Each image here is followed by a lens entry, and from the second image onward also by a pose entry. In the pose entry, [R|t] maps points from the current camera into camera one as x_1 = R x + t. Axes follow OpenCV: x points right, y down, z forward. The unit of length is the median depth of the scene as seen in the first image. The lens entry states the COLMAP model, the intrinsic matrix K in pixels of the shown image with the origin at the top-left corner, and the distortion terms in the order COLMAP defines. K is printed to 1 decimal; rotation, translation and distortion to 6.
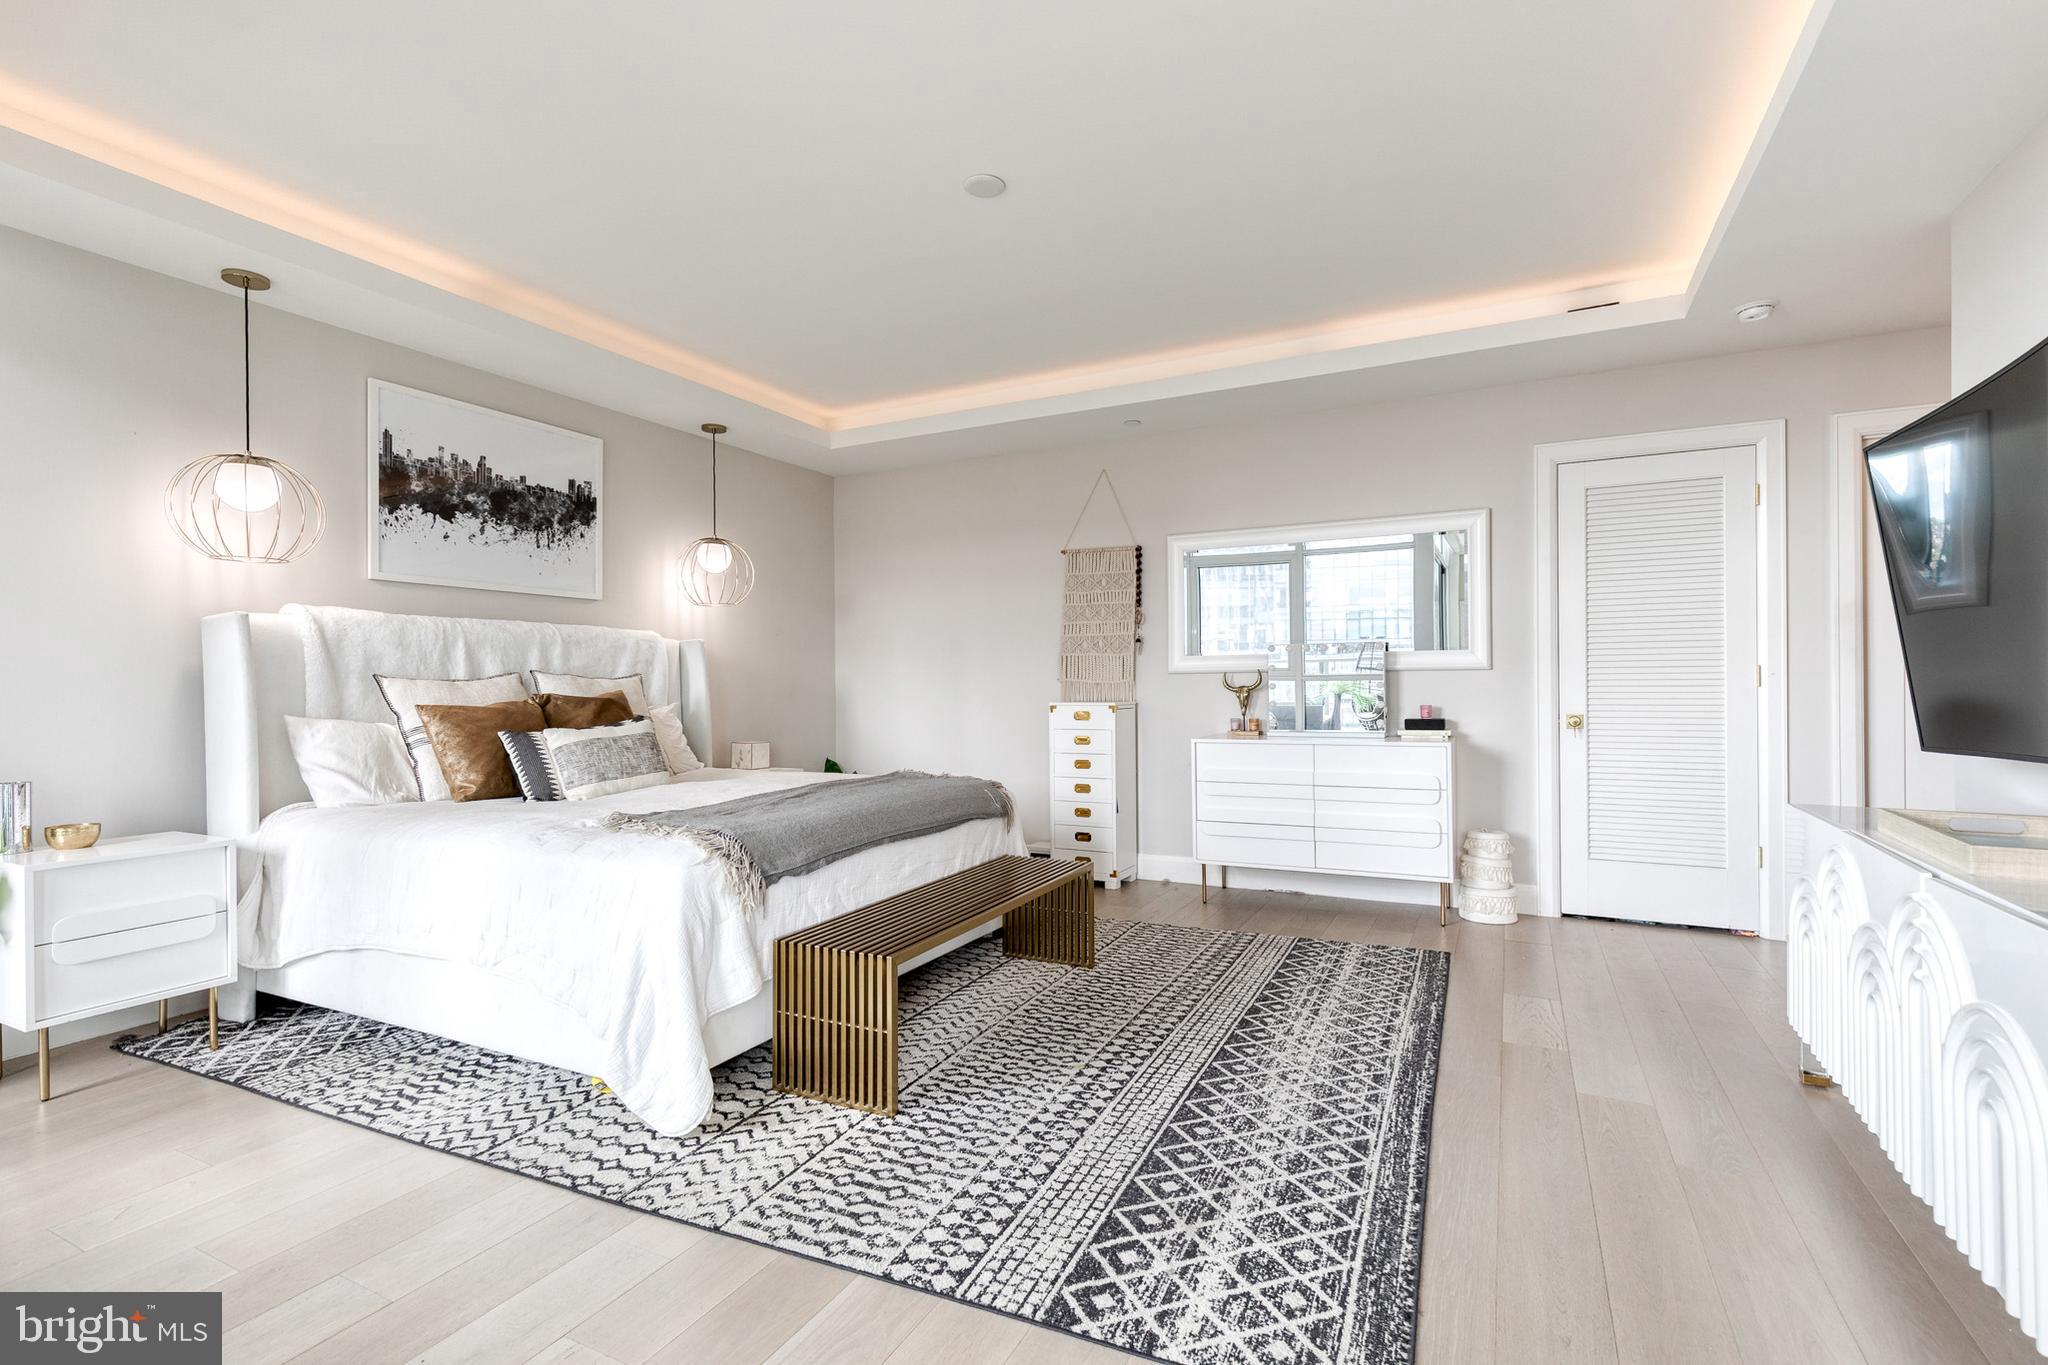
lens RADIAL K [[933.8, 0, 1036.6], [0, 933.8, 699.2], [0, 0, 1]] dist [0.010547, -0.001556]
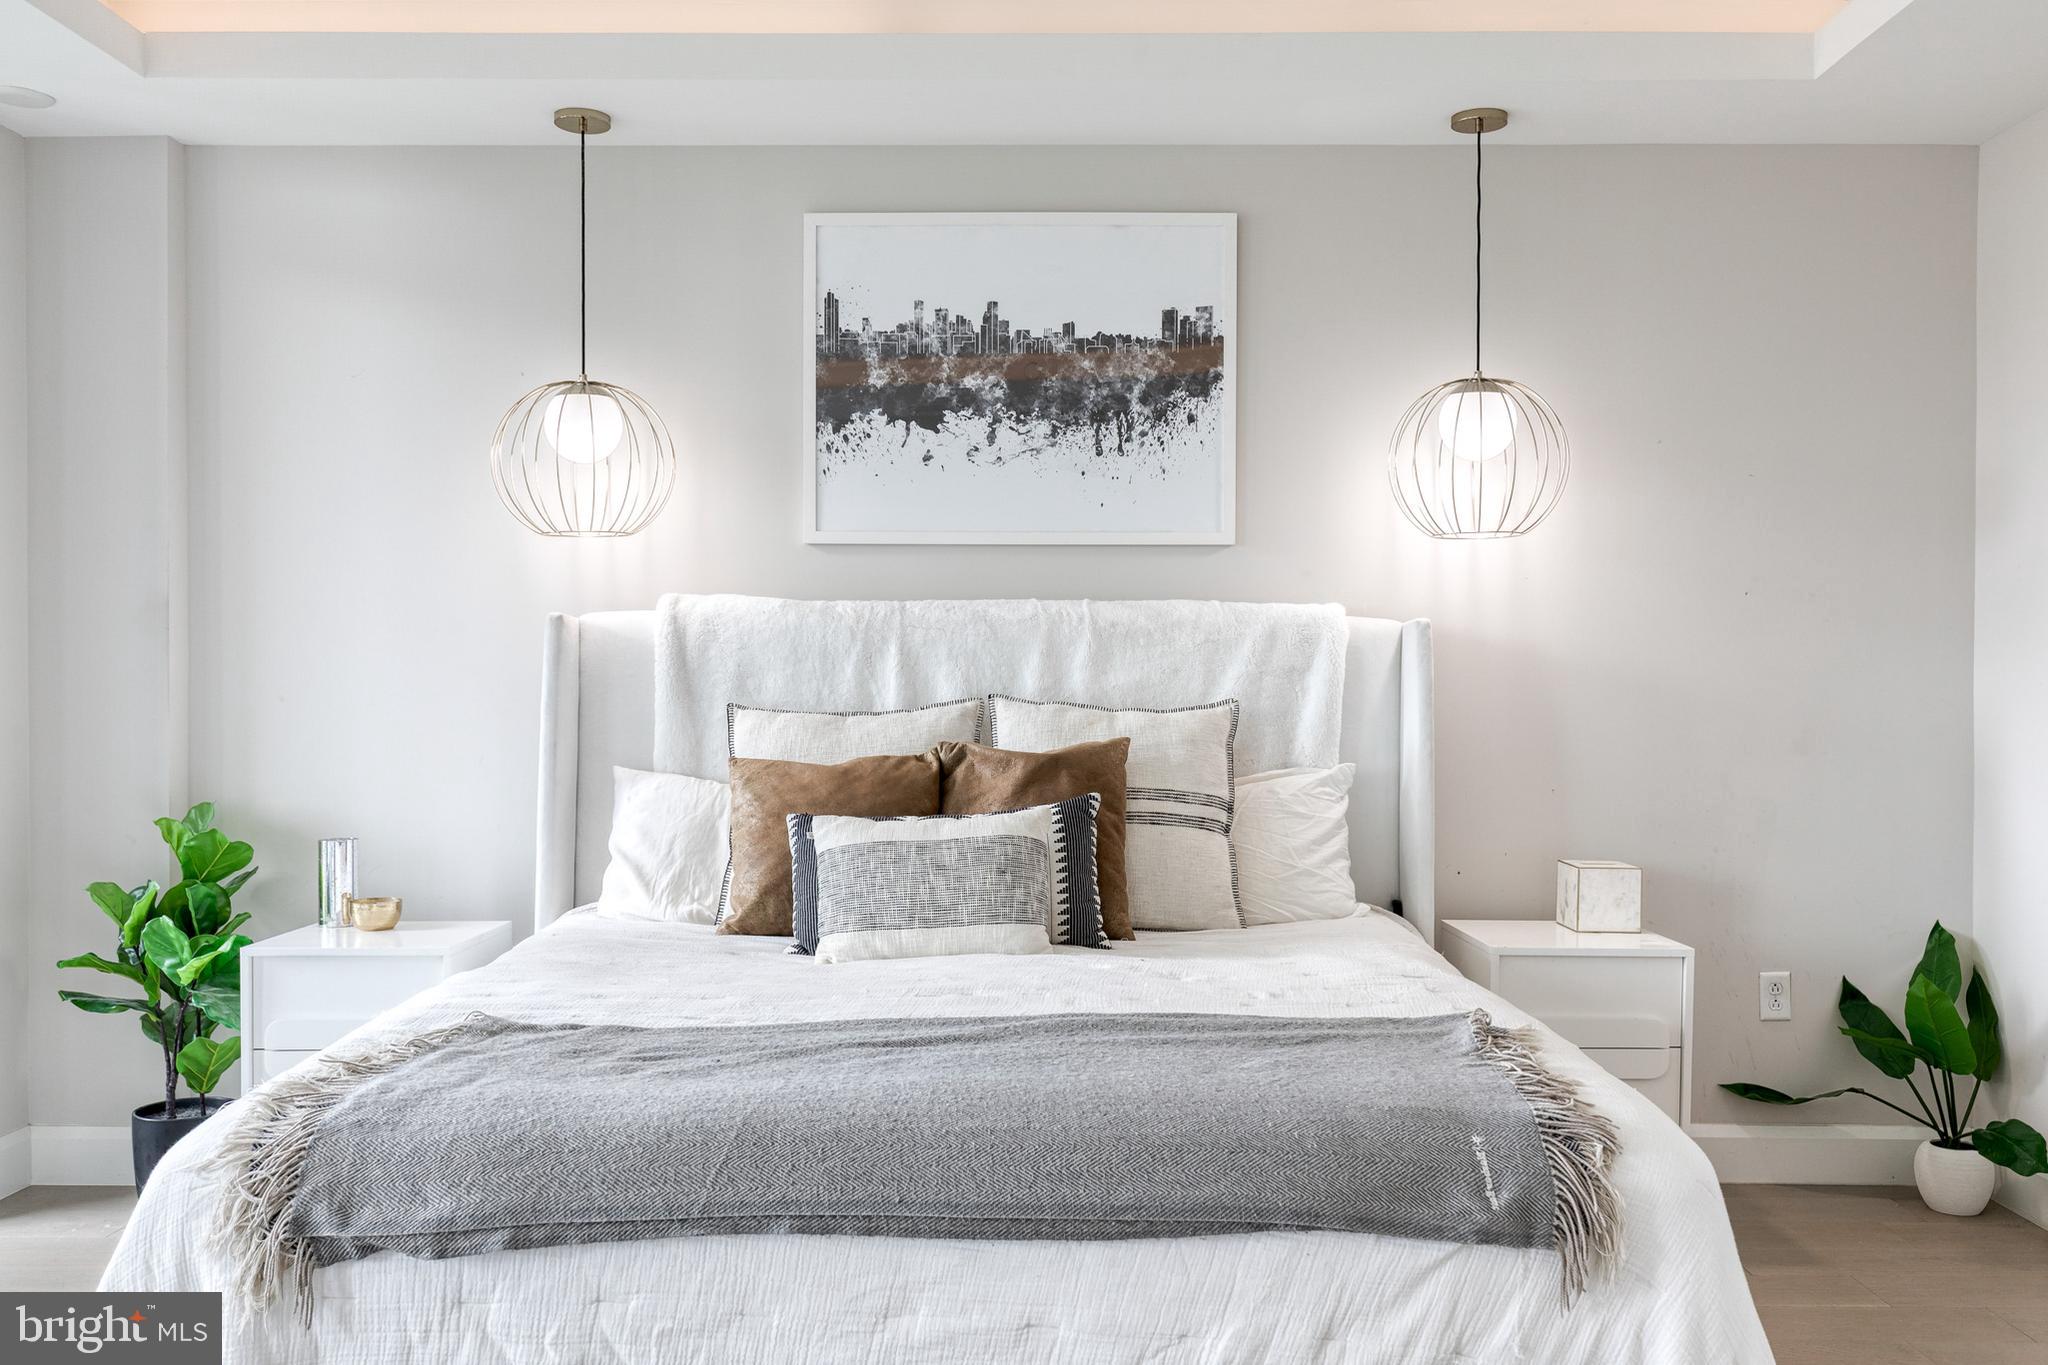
lens RADIAL K [[1717.8, 0, 1049.1], [0, 1717.8, 719.1], [0, 0, 1]] dist [0.004638, 0.000024]
pose [[0.449441, 0.032613, -0.892715, 0.416684], [-0.018065, 0.999461, 0.027418, -0.054230], [0.893128, 0.003804, 0.449787, 0.728121]]
